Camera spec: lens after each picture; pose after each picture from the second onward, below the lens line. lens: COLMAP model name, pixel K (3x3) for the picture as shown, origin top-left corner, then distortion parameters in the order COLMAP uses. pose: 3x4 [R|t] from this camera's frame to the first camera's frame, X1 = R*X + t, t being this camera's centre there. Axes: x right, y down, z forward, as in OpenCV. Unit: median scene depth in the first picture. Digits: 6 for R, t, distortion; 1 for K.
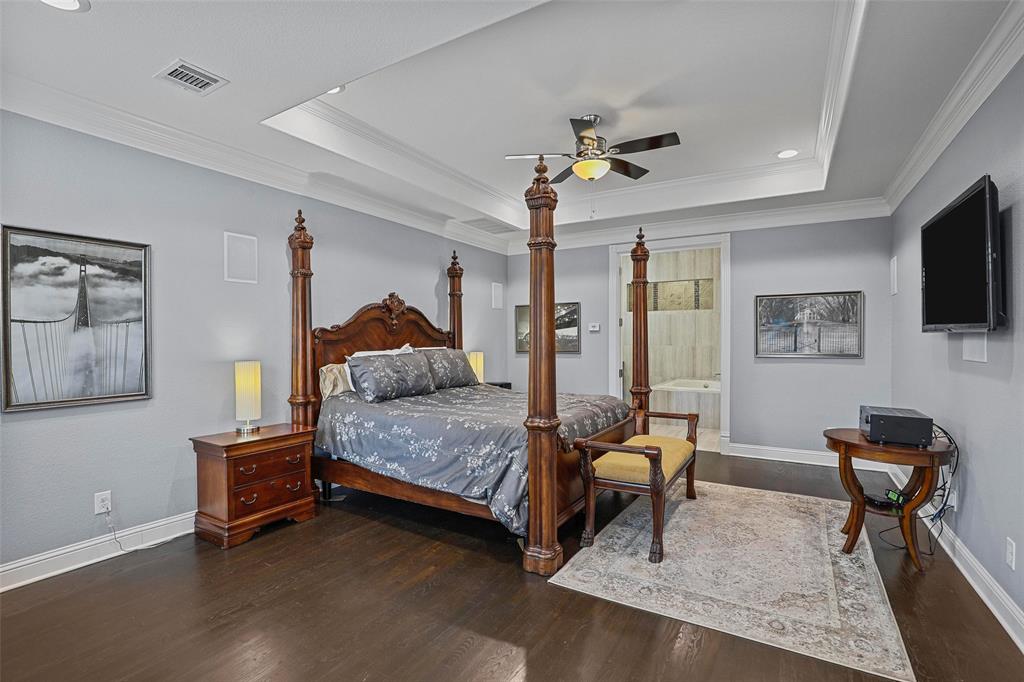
lens RADIAL K [[468.9, 0, 510.3], [0, 468.9, 332.8], [0, 0, 1]] dist [-0.028304, 0.001193]
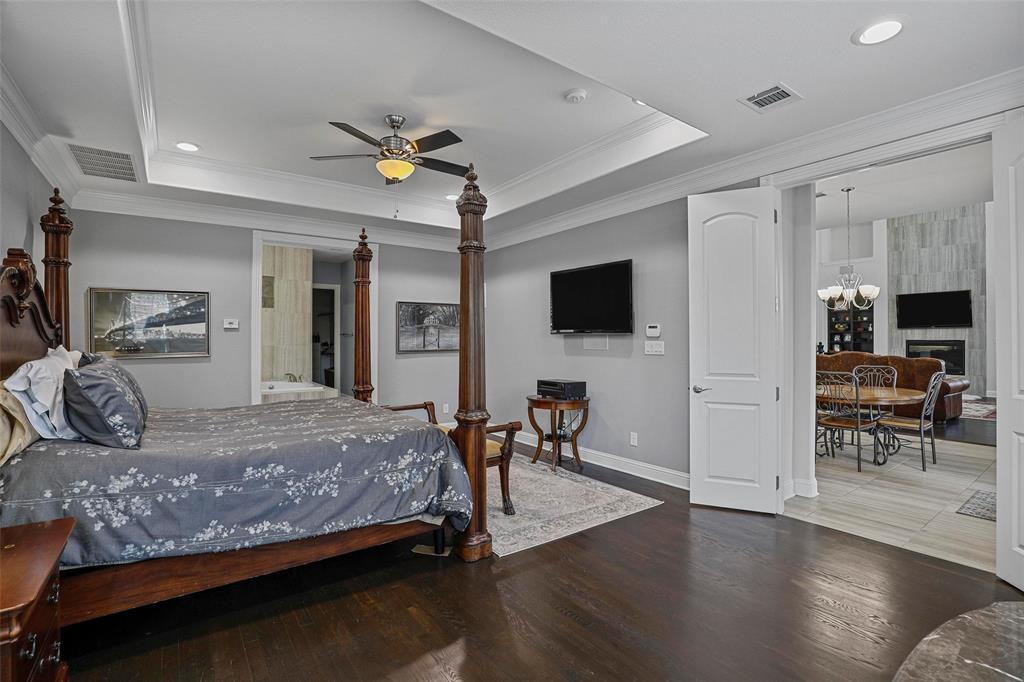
lens RADIAL K [[468.9, 0, 510.3], [0, 468.9, 332.8], [0, 0, 1]] dist [-0.028304, 0.001193]
pose [[0.401450, 0.012535, 0.915795, -0.681005], [-0.010743, 0.999902, -0.008978, 0.010569], [-0.915818, -0.006234, 0.401545, 0.396468]]
